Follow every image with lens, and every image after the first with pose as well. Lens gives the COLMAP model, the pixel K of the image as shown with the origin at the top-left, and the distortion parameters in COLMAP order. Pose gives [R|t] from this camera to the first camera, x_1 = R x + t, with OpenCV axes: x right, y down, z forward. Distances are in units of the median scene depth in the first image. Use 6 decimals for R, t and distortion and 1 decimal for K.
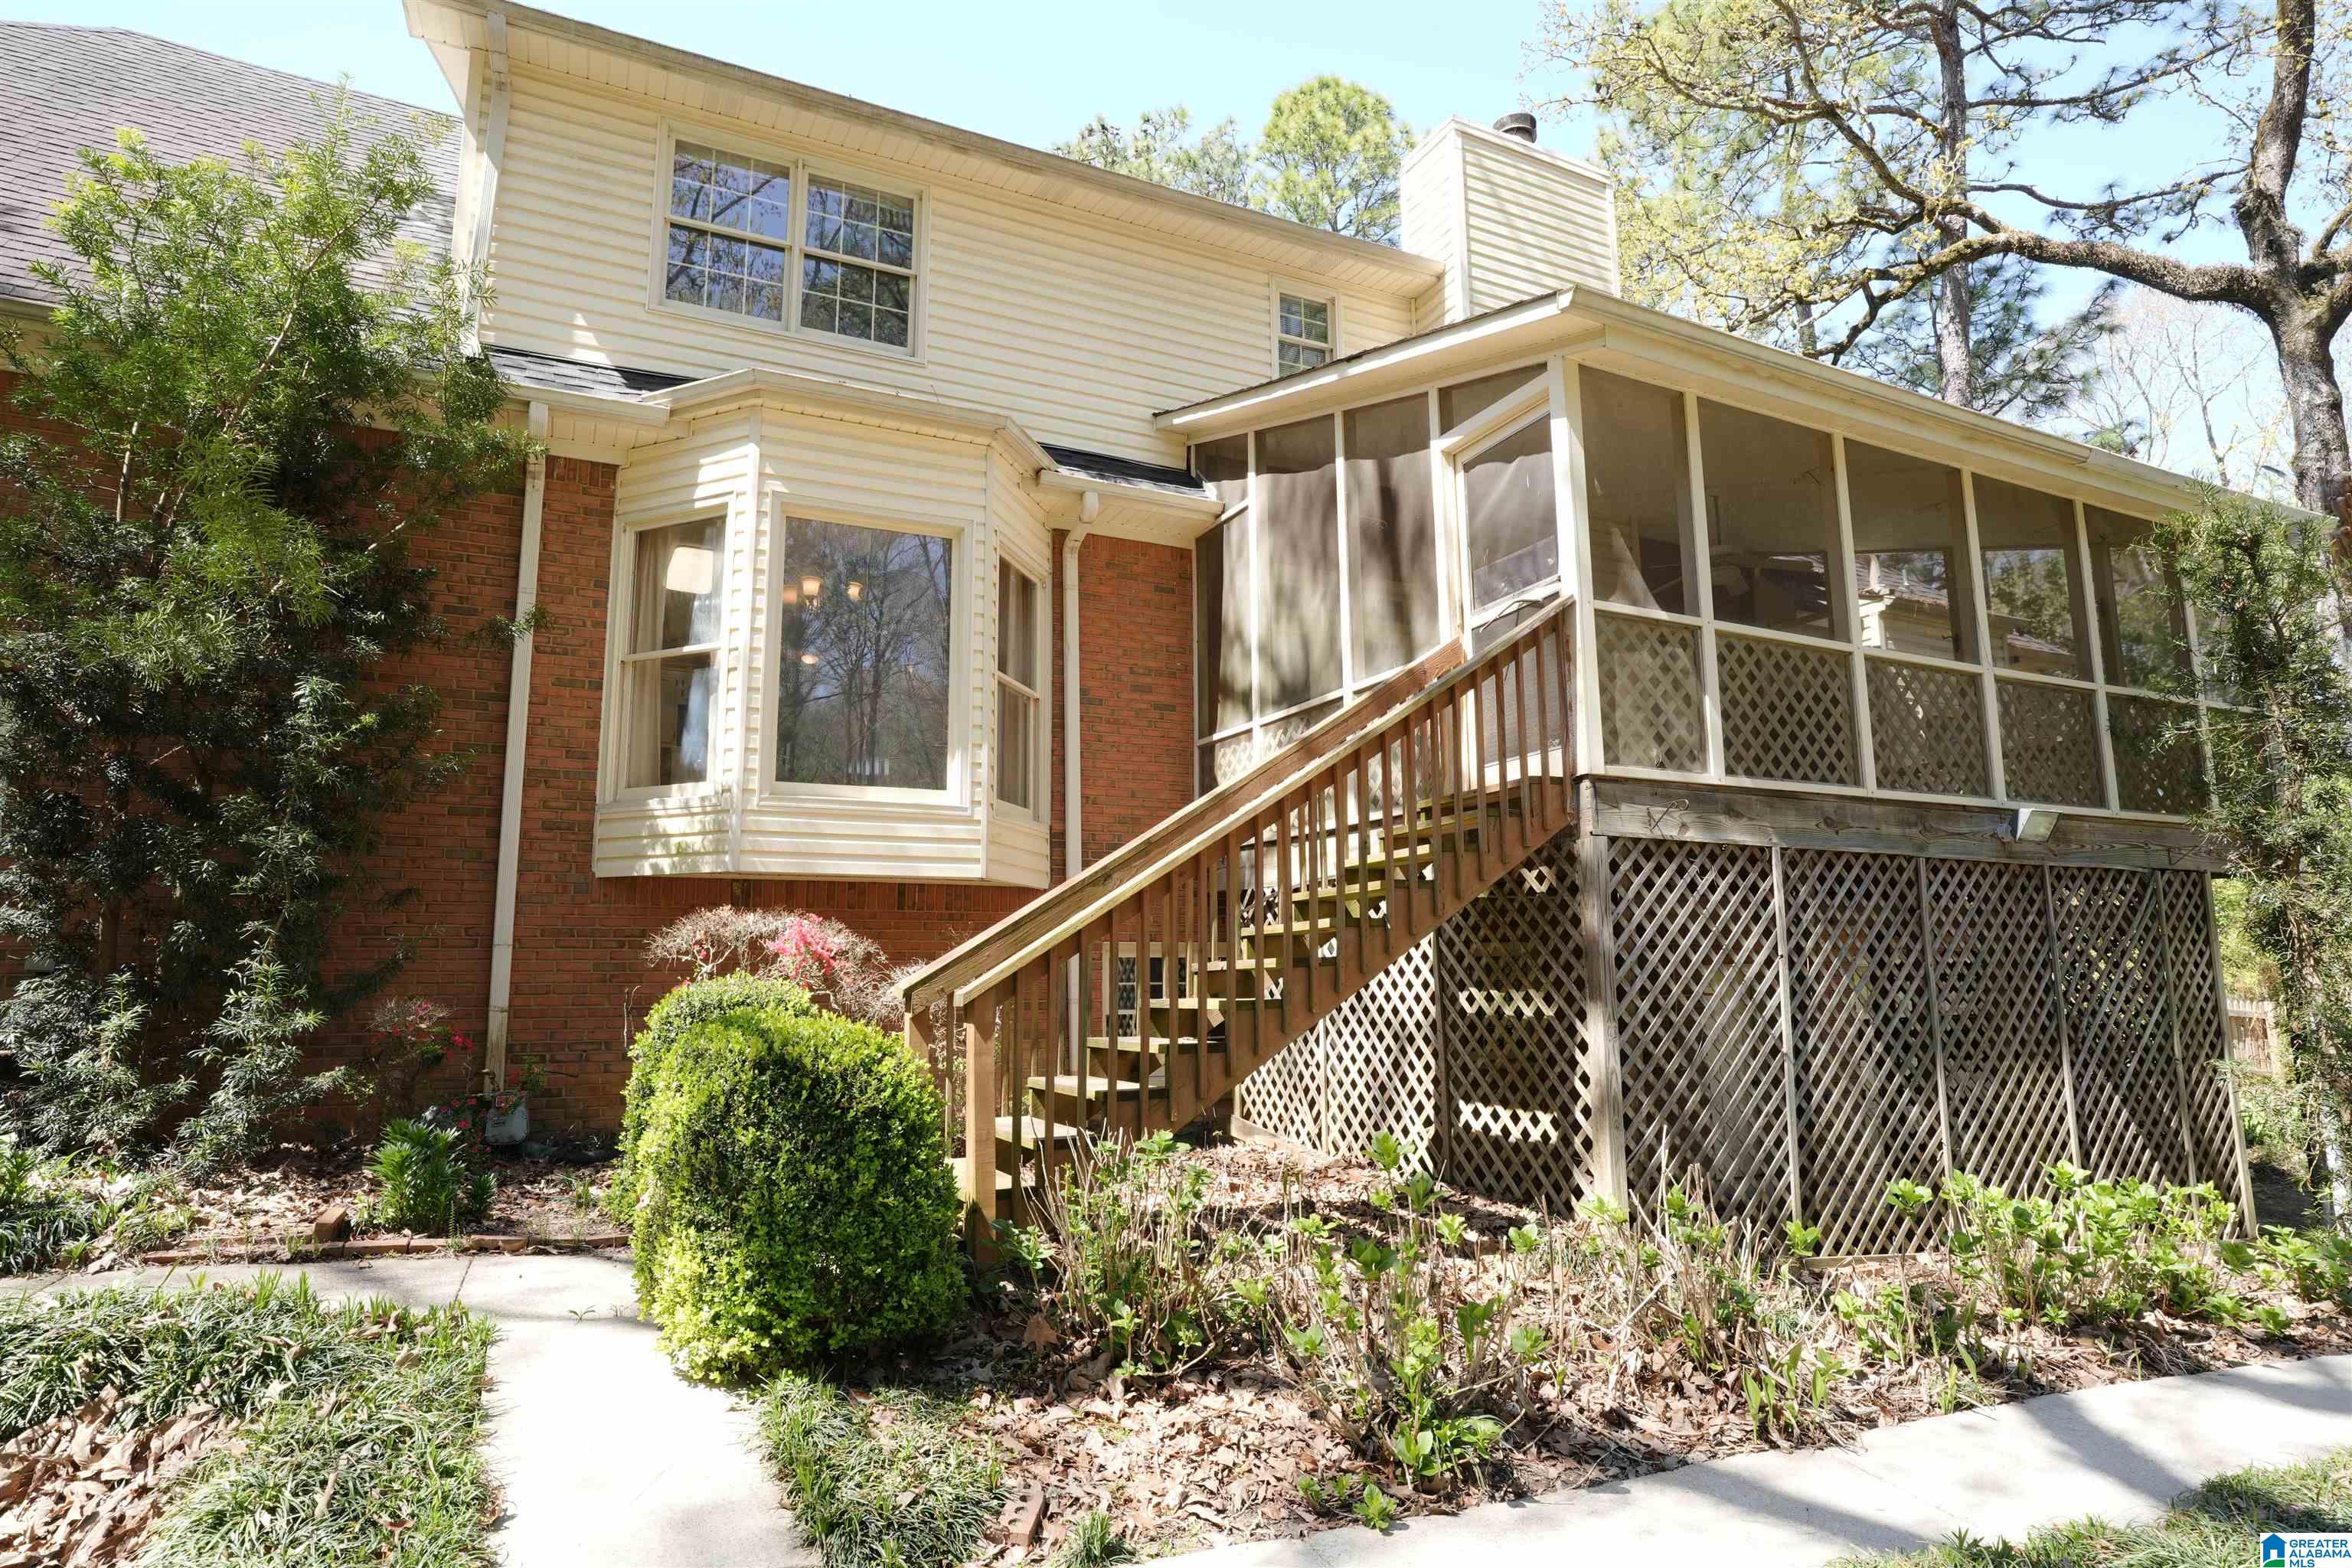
lens RADIAL K [[1278.5, 0, 1176.0], [0, 1278.5, 784.0], [0, 0, 1]] dist [-0.051665, 0.039408]
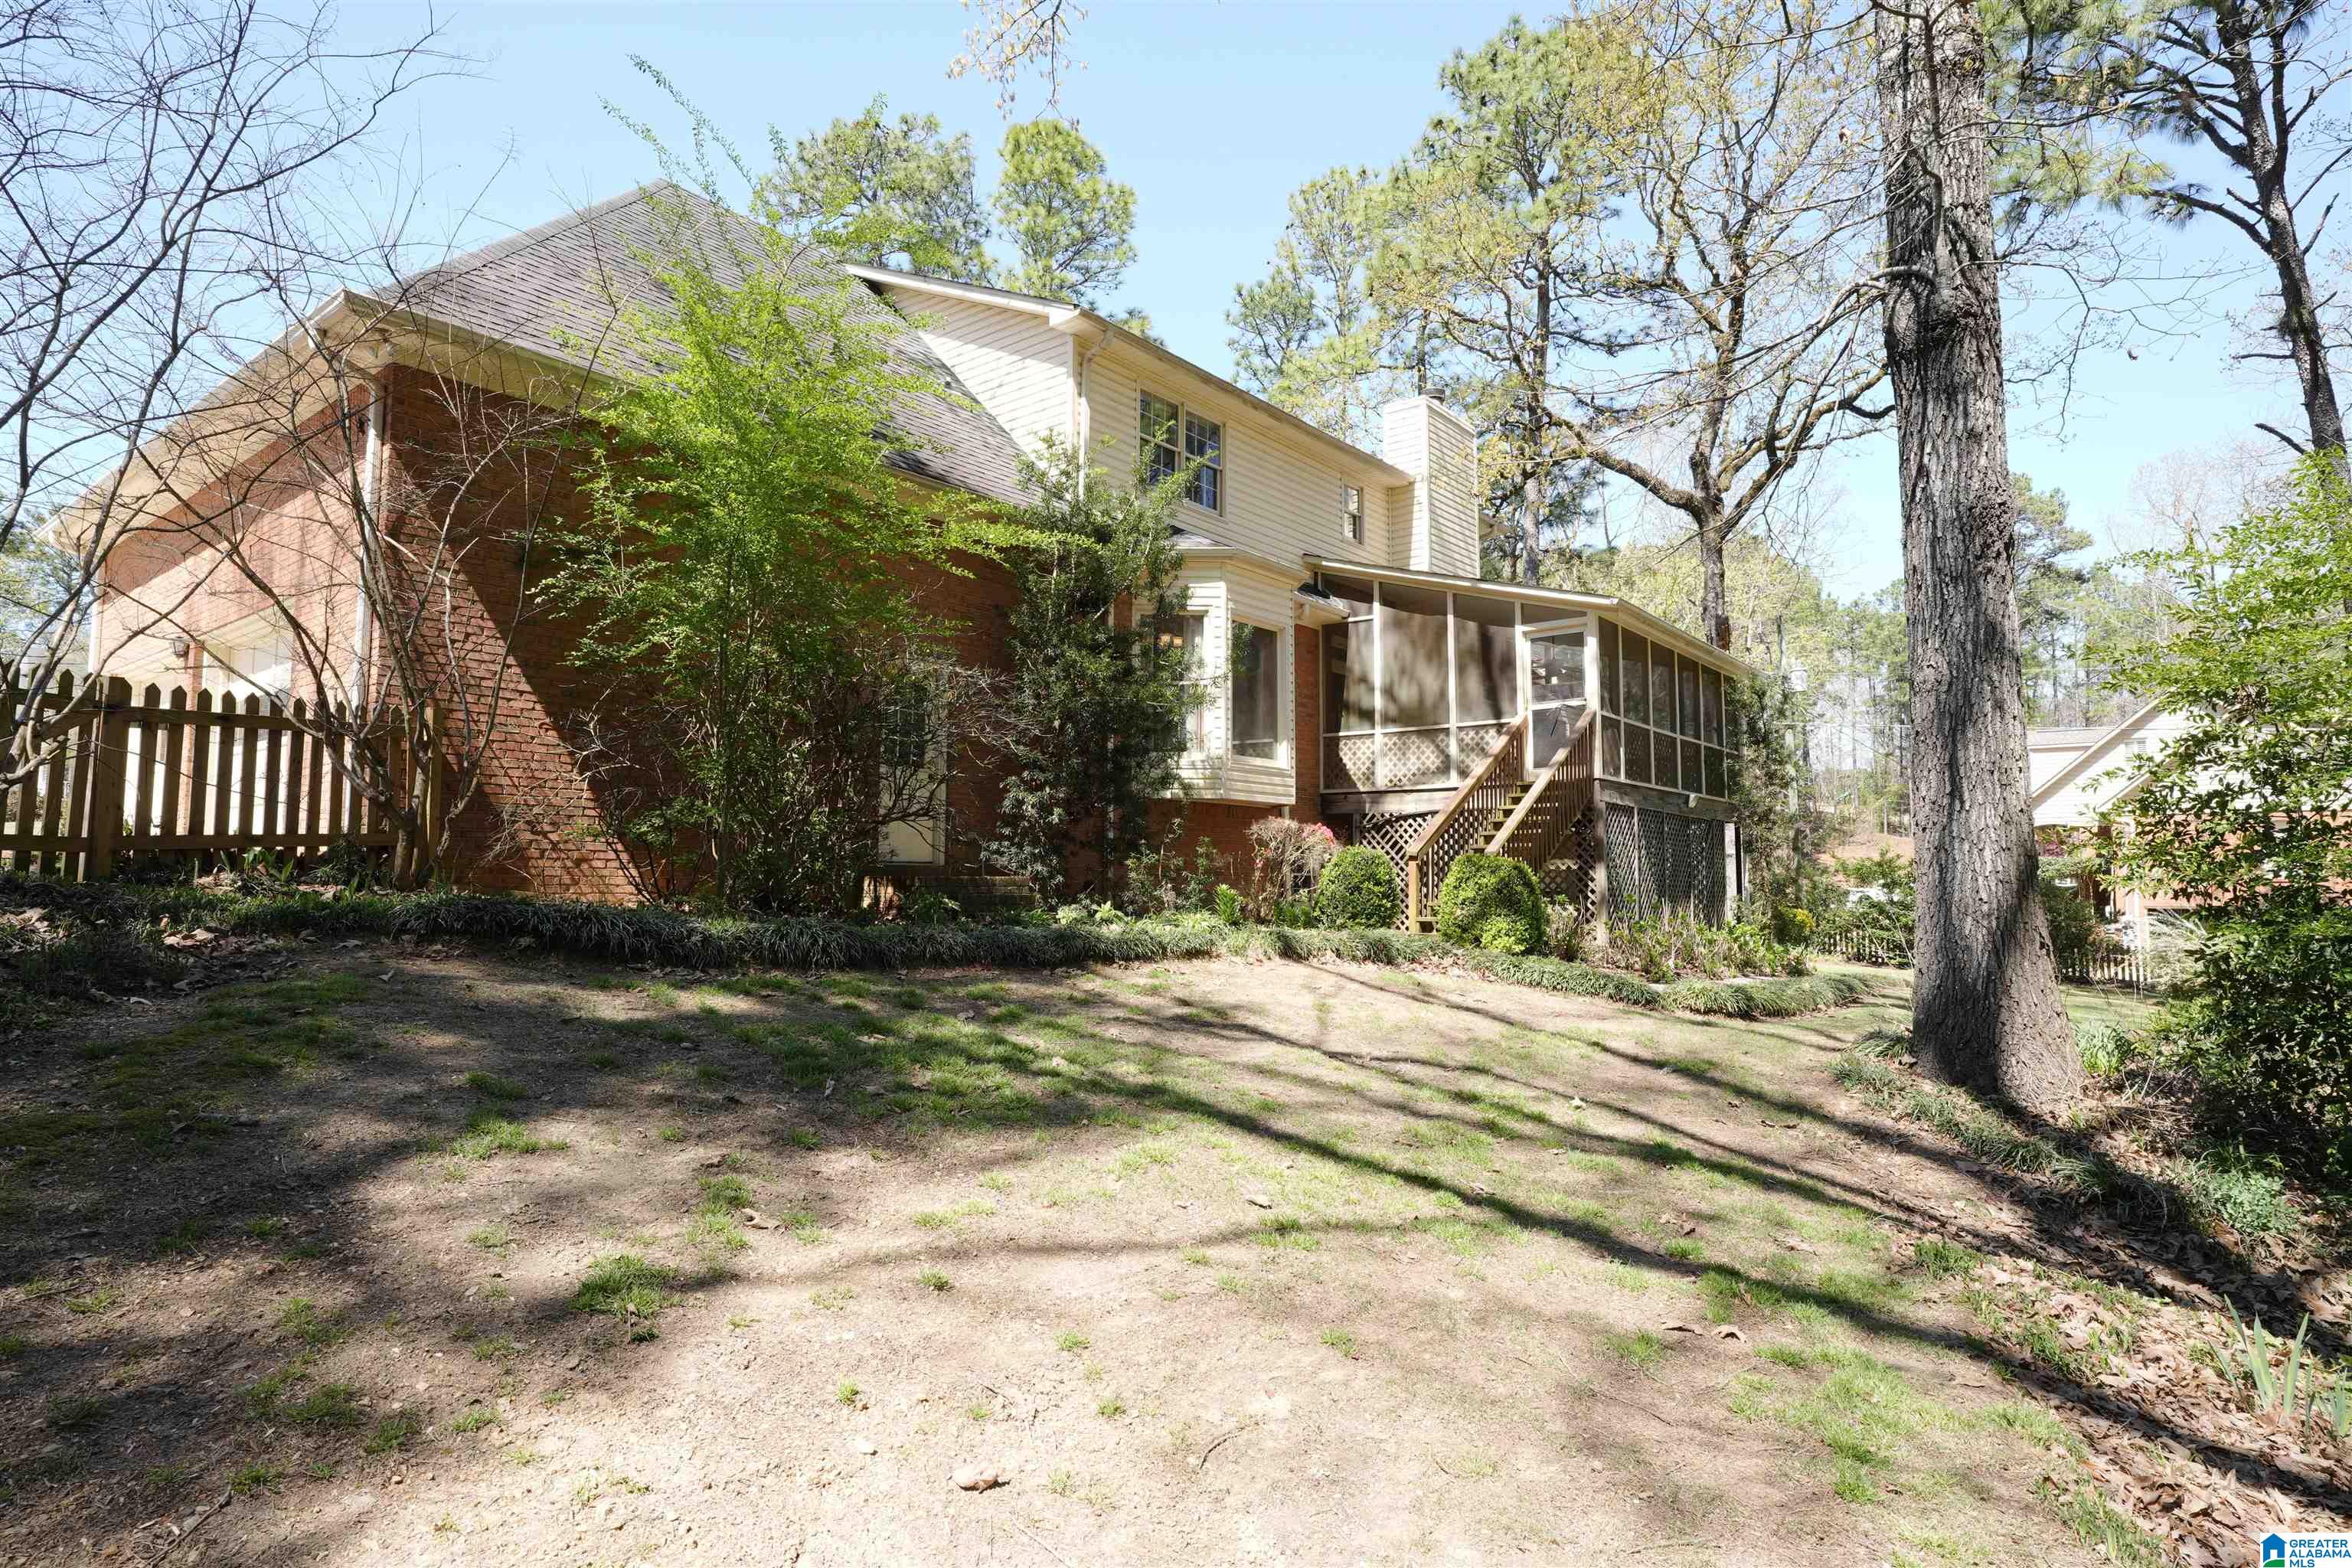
lens RADIAL K [[1278.5, 0, 1176.0], [0, 1278.5, 784.0], [0, 0, 1]] dist [-0.051665, 0.039408]
pose [[0.903984, 0.045126, 0.425179, -1.231502], [-0.072973, 0.996108, 0.049429, -0.047751], [-0.421294, -0.075710, 0.903759, -0.789929]]
